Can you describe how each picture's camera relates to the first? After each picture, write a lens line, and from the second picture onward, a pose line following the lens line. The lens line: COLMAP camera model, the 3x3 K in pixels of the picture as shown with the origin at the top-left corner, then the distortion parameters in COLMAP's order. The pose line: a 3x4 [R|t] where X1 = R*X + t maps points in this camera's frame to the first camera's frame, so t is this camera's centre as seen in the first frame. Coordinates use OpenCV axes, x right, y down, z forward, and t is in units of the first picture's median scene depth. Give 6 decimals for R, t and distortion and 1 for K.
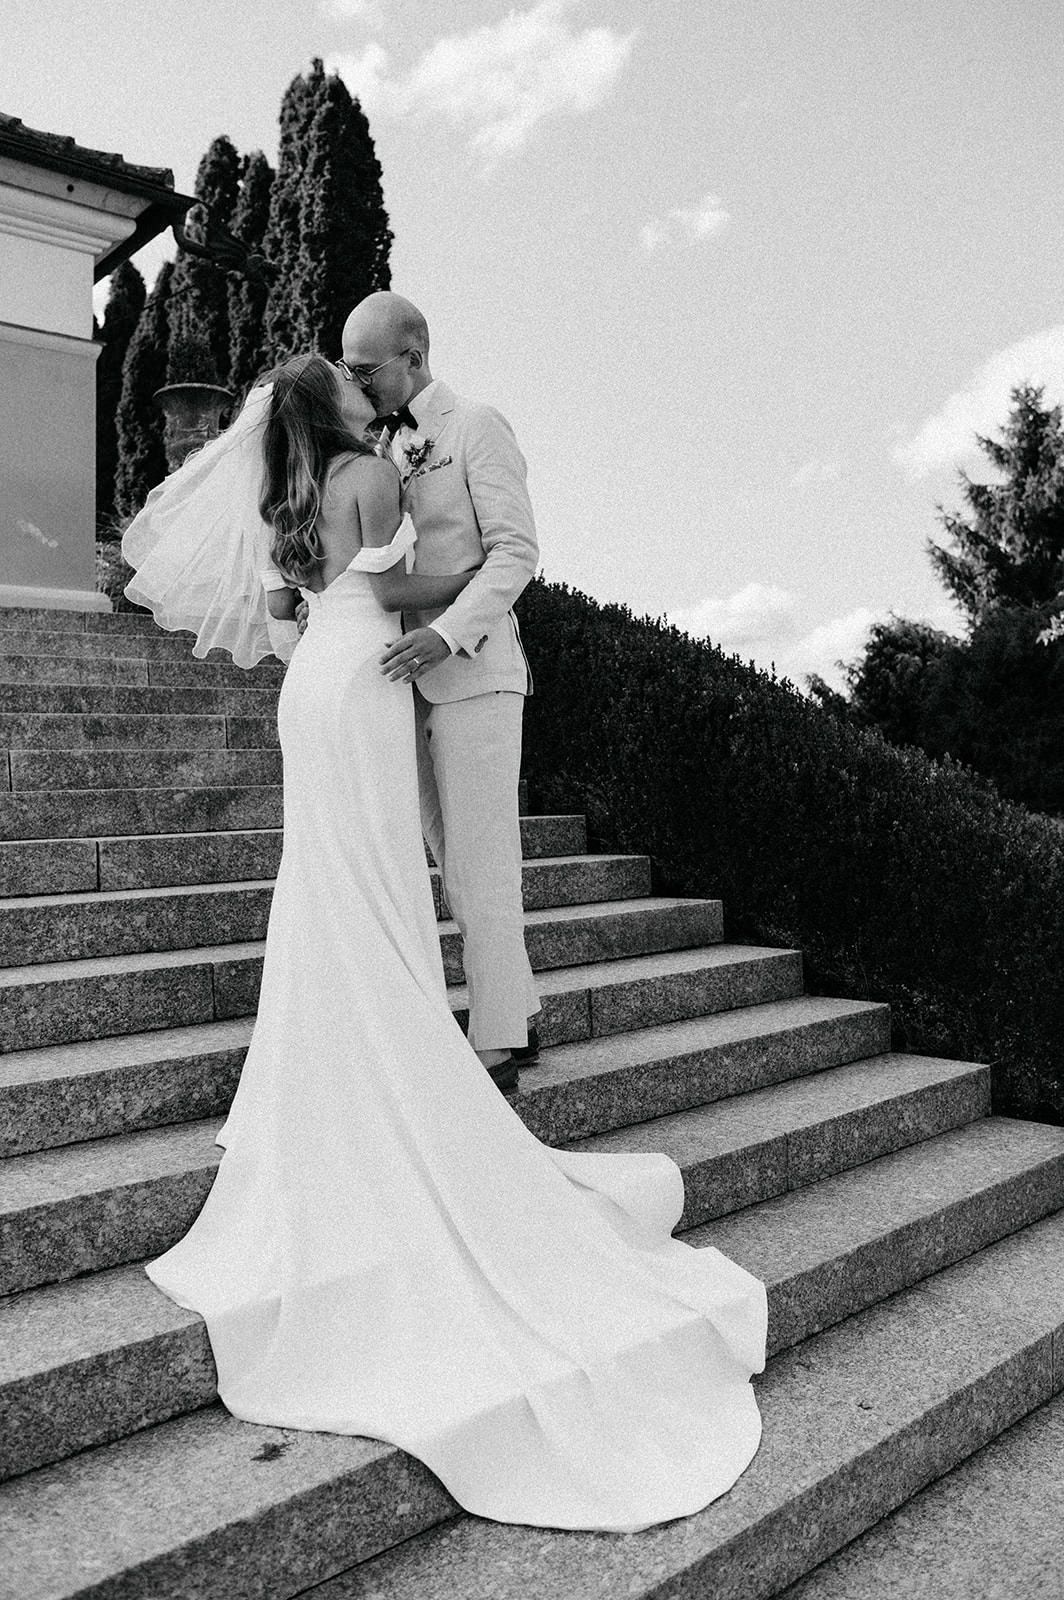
lens RADIAL K [[1287.1, 0, 520.9], [0, 1287.1, 806.2], [0, 0, 1]] dist [-0.065368, 0.057222]
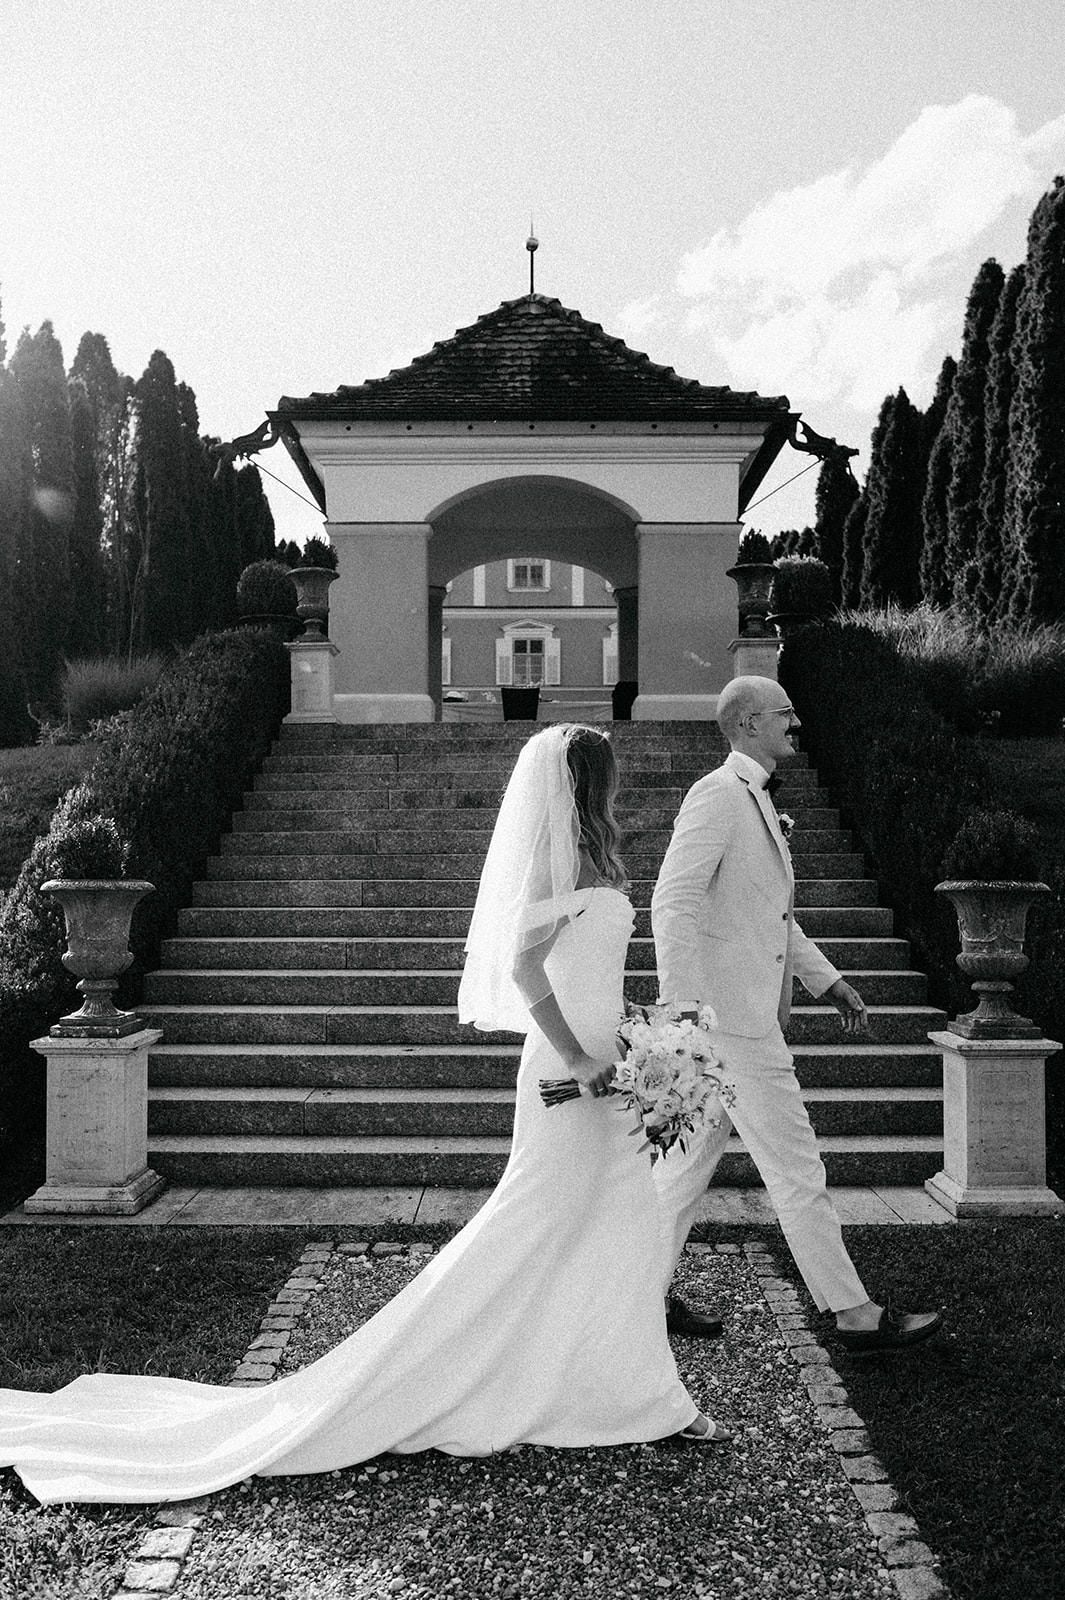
lens RADIAL K [[1320.5, 0, 536.0], [0, 1320.5, 835.7], [0, 0, 1]] dist [-0.059897, 0.043814]
pose [[0.747218, 0.023762, -0.664154, 0.987907], [-0.029085, 0.999572, 0.003040, -0.010026], [0.663942, 0.017045, 0.747590, -0.541000]]
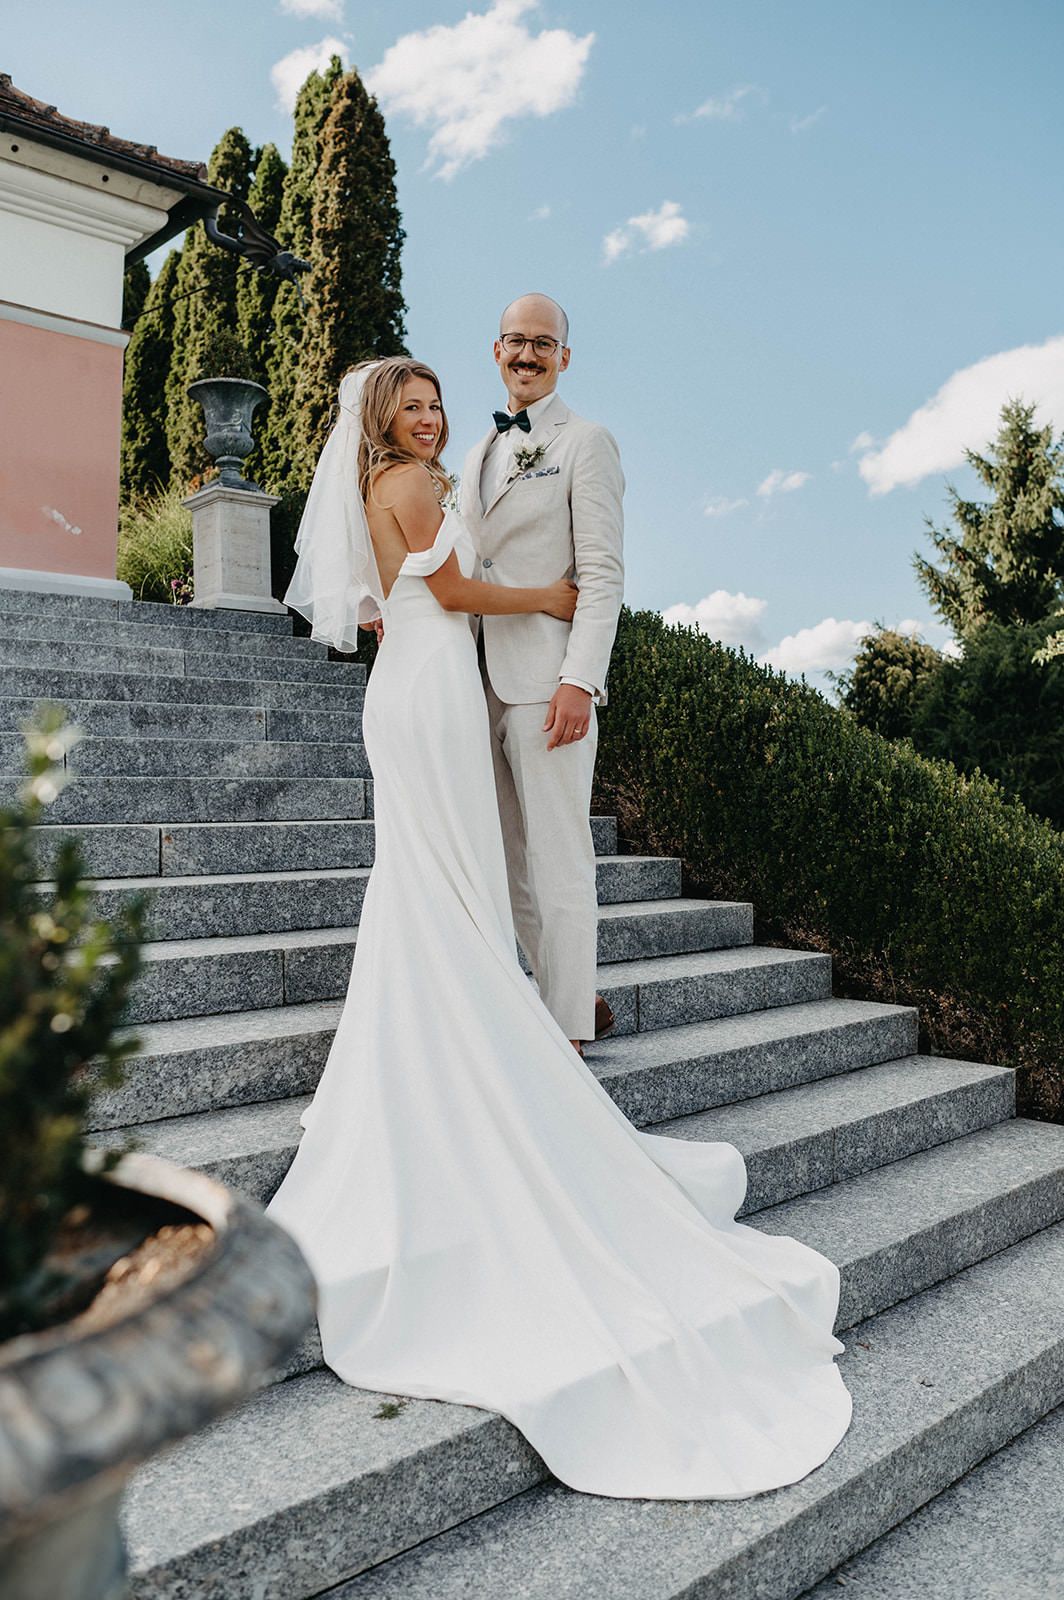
lens RADIAL K [[1287.1, 0, 520.9], [0, 1287.1, 806.2], [0, 0, 1]] dist [-0.065368, 0.057222]
pose [[0.999288, 0.031216, 0.021197, -0.059162], [-0.031224, 0.999512, 0.000083, 0.001089], [-0.021184, -0.000745, 0.999775, -0.028264]]
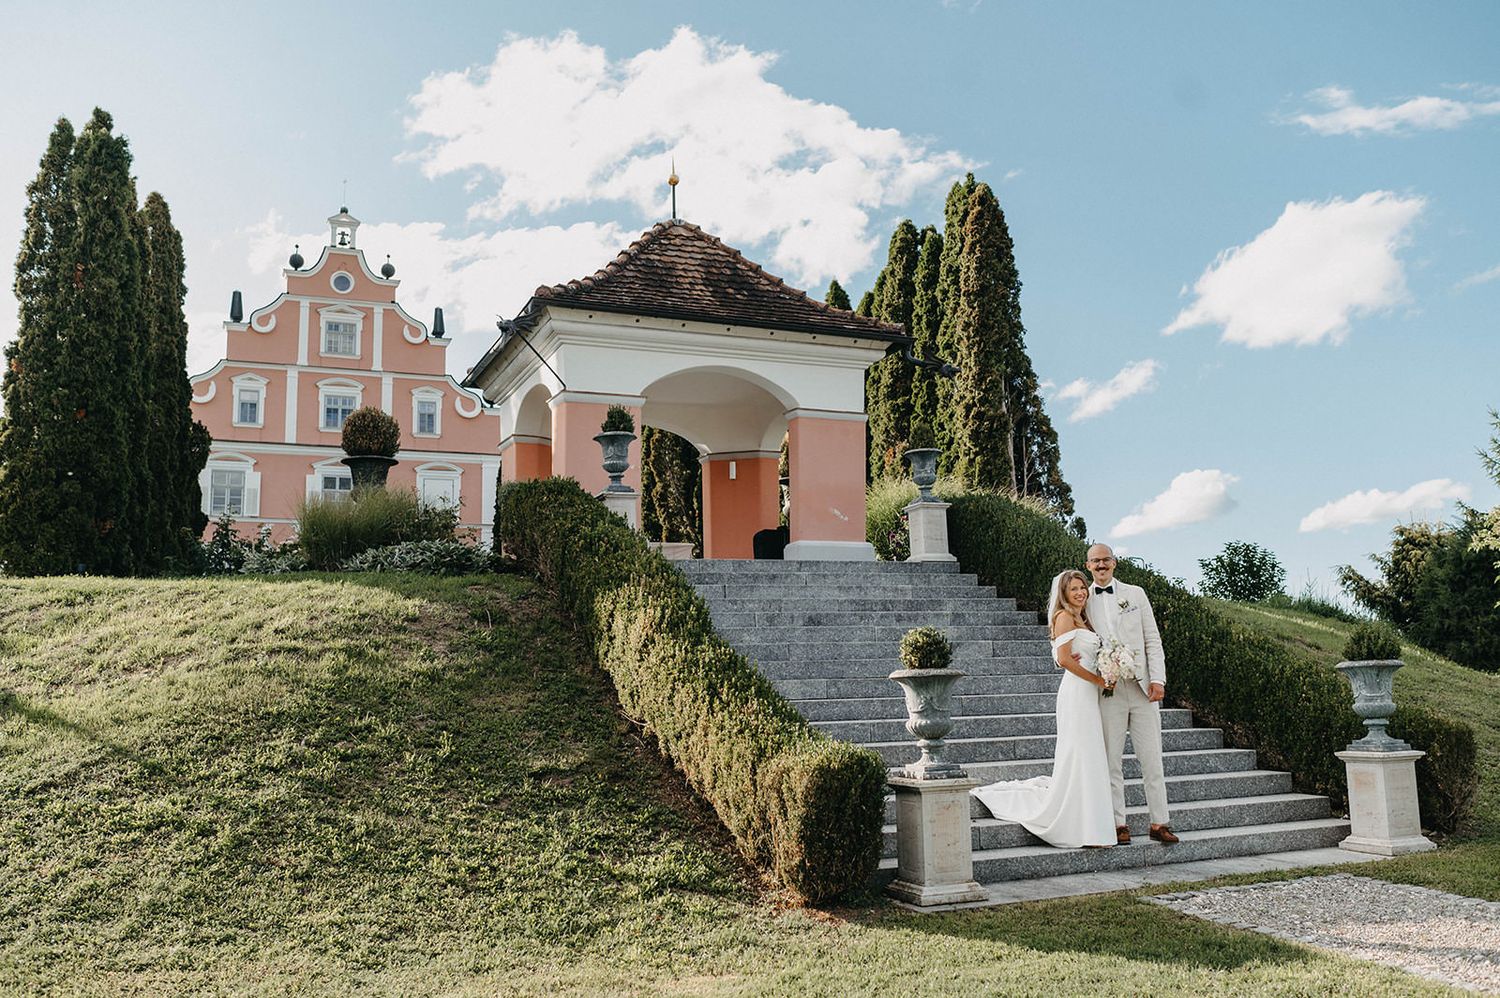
lens RADIAL K [[1206.7, 0, 748.0], [0, 1206.7, 523.8], [0, 0, 1]] dist [-0.065368, 0.057222]
pose [[0.945859, -0.023699, -0.323713, 0.171596], [-0.016380, 0.992575, -0.120529, 0.051668], [0.324165, 0.119306, 0.938447, -1.506786]]
